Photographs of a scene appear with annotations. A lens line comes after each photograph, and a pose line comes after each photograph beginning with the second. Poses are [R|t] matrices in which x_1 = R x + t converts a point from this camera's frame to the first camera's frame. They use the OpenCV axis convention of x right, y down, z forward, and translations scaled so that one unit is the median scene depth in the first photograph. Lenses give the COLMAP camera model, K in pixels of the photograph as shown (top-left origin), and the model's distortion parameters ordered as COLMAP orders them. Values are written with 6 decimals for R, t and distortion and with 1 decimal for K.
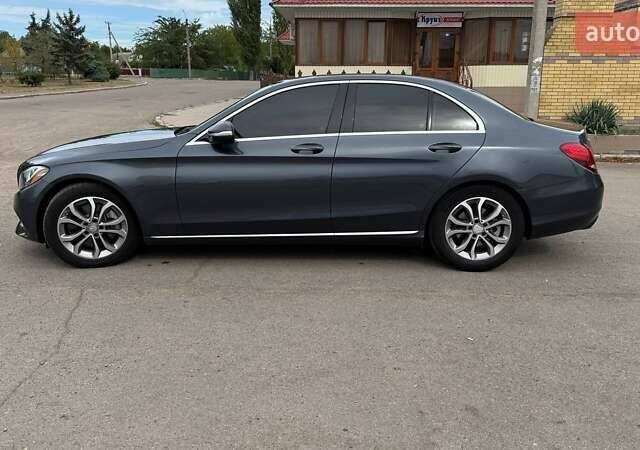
lens RADIAL K [[561.4, 0, 320.0], [0, 561.4, 225.0], [0, 0, 1]] dist [0.121663, -0.204425]
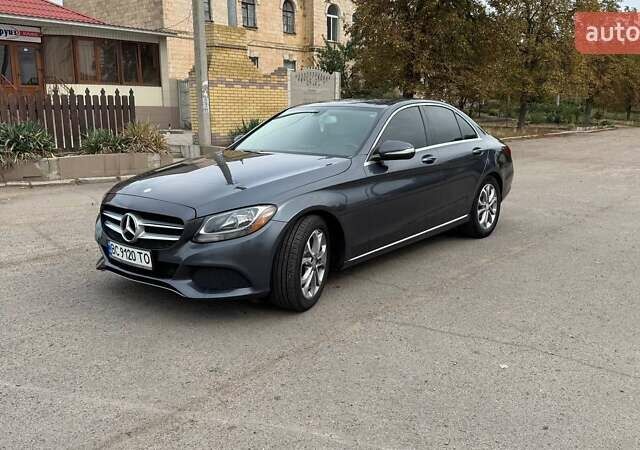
lens RADIAL K [[561.4, 0, 320.0], [0, 561.4, 225.0], [0, 0, 1]] dist [0.121663, -0.204425]
pose [[0.631615, -0.164112, 0.757714, -0.403174], [0.186976, 0.980735, 0.056556, -0.040045], [-0.752398, 0.105953, 0.650131, 0.146469]]
